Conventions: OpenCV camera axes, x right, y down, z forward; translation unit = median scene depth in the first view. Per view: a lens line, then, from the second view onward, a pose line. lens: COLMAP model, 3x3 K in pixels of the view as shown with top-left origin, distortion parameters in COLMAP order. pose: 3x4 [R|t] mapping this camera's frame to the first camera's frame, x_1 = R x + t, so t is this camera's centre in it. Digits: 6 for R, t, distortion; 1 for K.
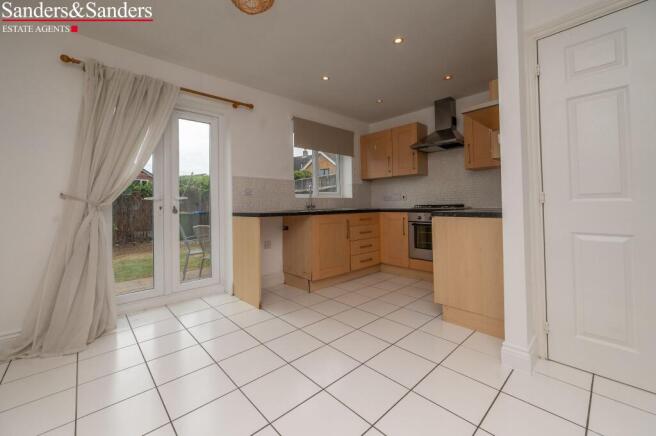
lens RADIAL K [[264.8, 0, 332.1], [0, 264.8, 201.8], [0, 0, 1]] dist [-0.000163, -0.000049]
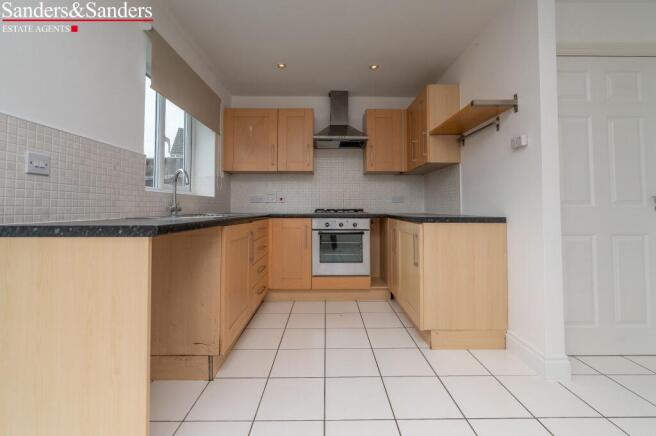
lens RADIAL K [[273.5, 0, 327.8], [0, 273.5, 198.4], [0, 0, 1]] dist [0.000464, -0.000025]
pose [[0.677269, 0.039008, 0.734700, -0.269584], [-0.017828, 0.999170, -0.036616, 0.009523], [-0.735519, 0.011701, 0.677403, 0.393046]]
